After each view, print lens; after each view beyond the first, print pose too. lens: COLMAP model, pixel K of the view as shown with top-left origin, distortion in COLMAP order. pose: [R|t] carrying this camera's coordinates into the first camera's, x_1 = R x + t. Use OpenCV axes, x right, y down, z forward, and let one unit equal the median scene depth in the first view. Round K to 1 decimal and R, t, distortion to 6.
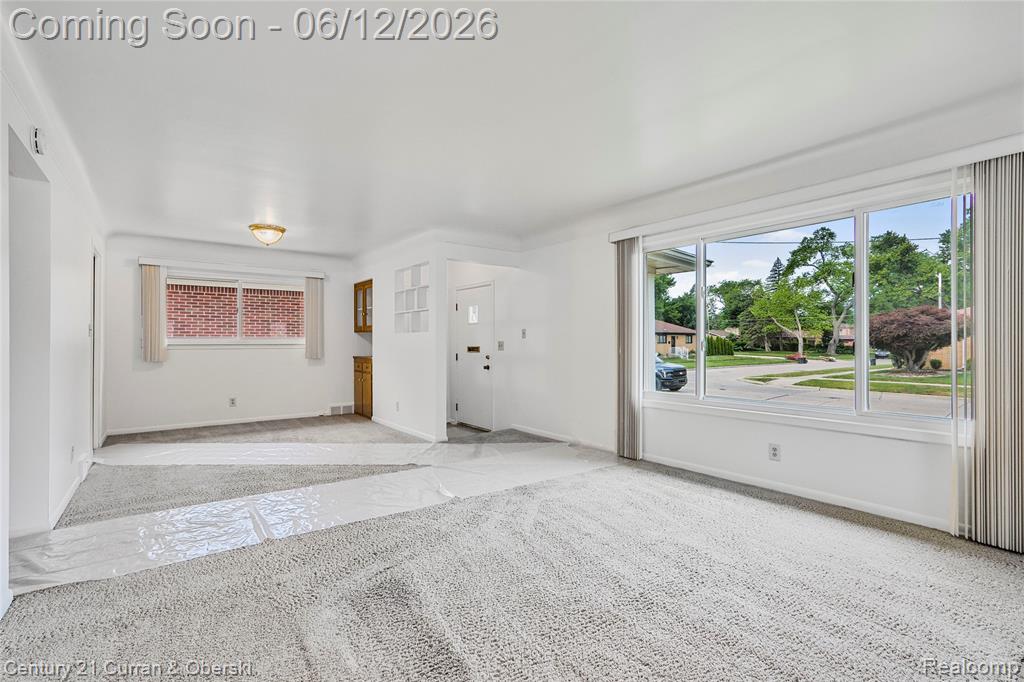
lens RADIAL K [[464.0, 0, 510.4], [0, 464.0, 345.0], [0, 0, 1]] dist [-0.003398, 0.001371]
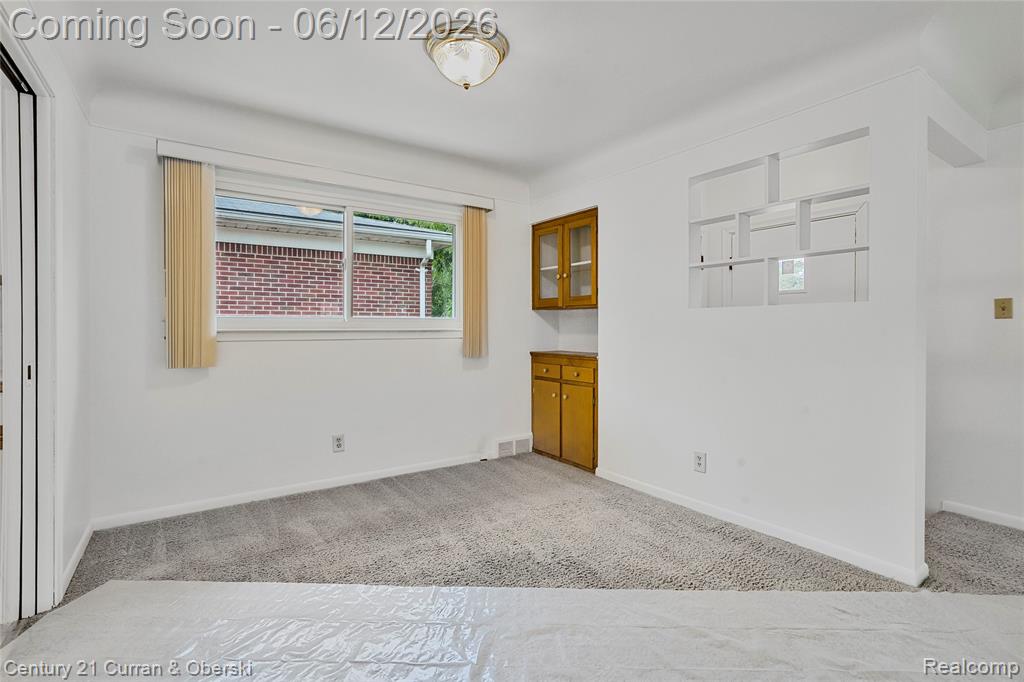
lens RADIAL K [[464.0, 0, 513.6], [0, 464.0, 337.0], [0, 0, 1]] dist [-0.003398, 0.001371]
pose [[0.999509, 0.003801, -0.031094, -0.360961], [-0.003347, 0.999887, 0.014630, -0.001928], [0.031146, -0.014518, 0.999409, 0.456565]]
